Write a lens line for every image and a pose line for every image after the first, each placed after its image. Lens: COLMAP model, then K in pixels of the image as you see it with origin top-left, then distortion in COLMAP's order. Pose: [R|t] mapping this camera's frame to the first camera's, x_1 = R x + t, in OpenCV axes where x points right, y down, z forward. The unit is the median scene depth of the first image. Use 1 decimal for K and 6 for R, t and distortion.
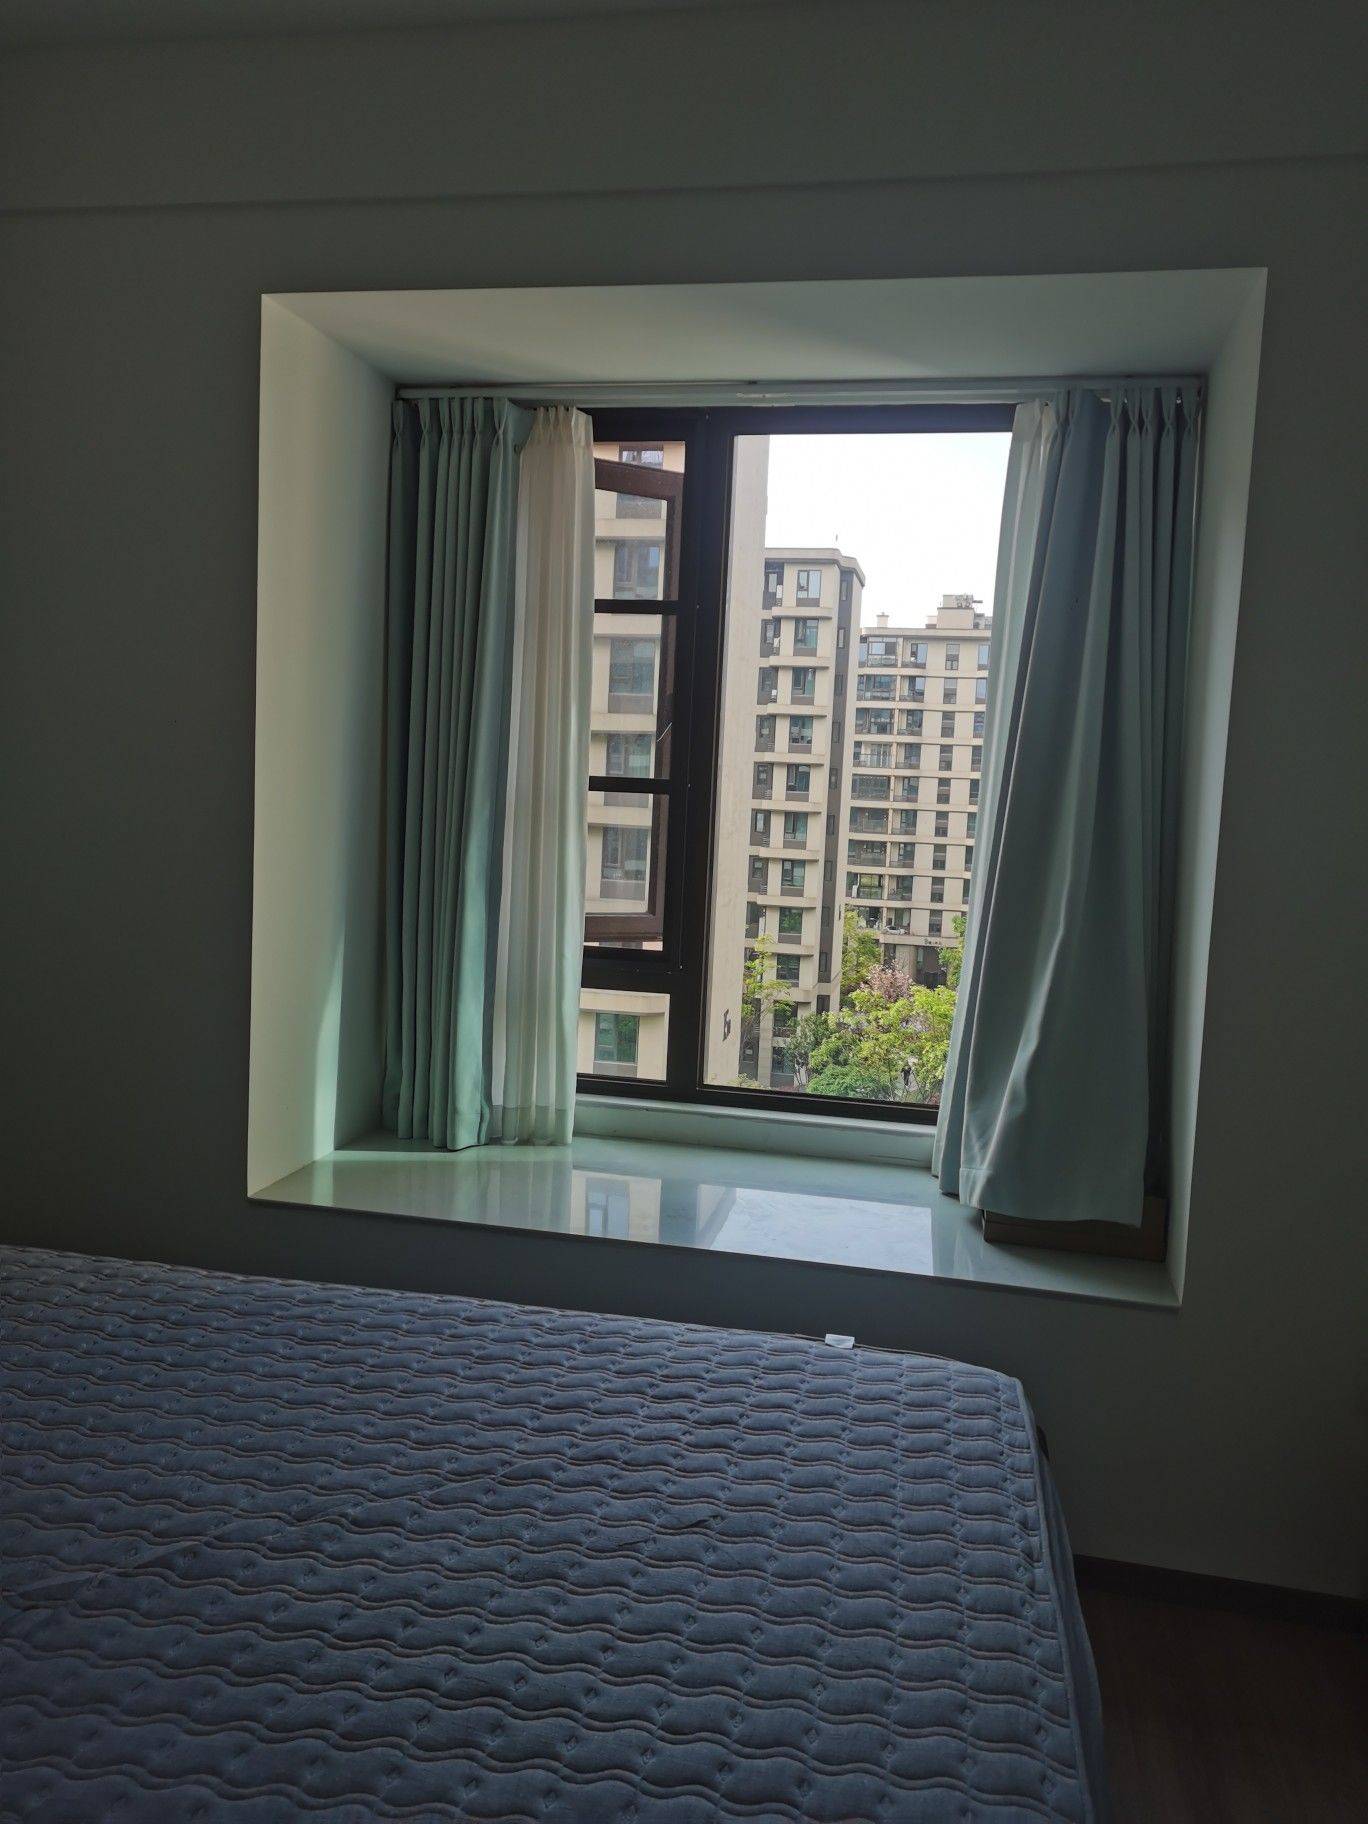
lens RADIAL K [[1394.4, 0, 684.0], [0, 1394.4, 912.0], [0, 0, 1]] dist [0.055703, -0.040900]
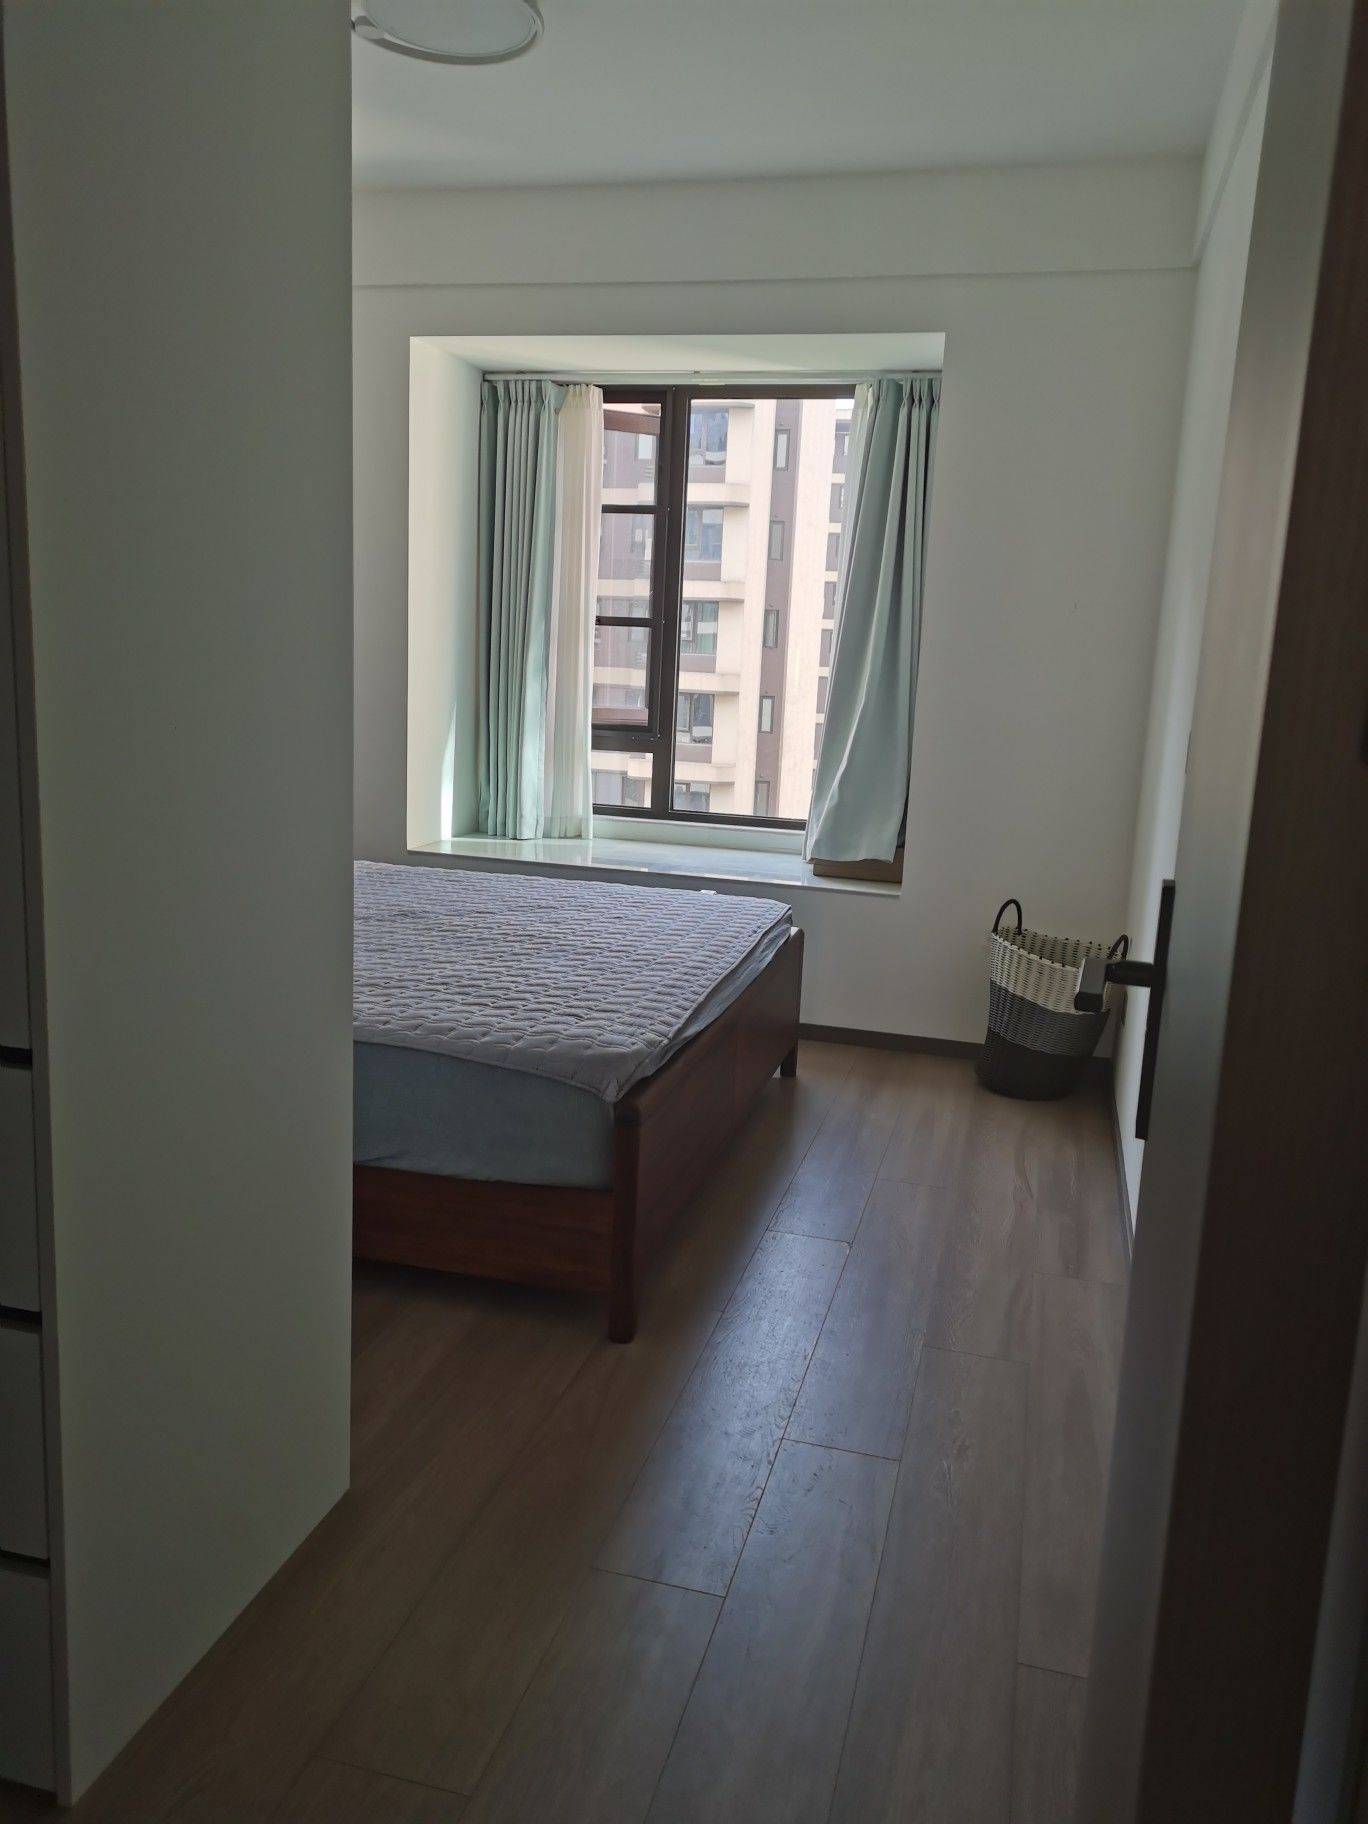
lens RADIAL K [[1394.4, 0, 684.0], [0, 1394.4, 912.0], [0, 0, 1]] dist [0.055703, -0.040900]
pose [[0.998517, 0.010425, -0.053429, 0.124272], [-0.005391, 0.995605, 0.093500, 0.098639], [0.054169, -0.093074, 0.994185, -0.681441]]
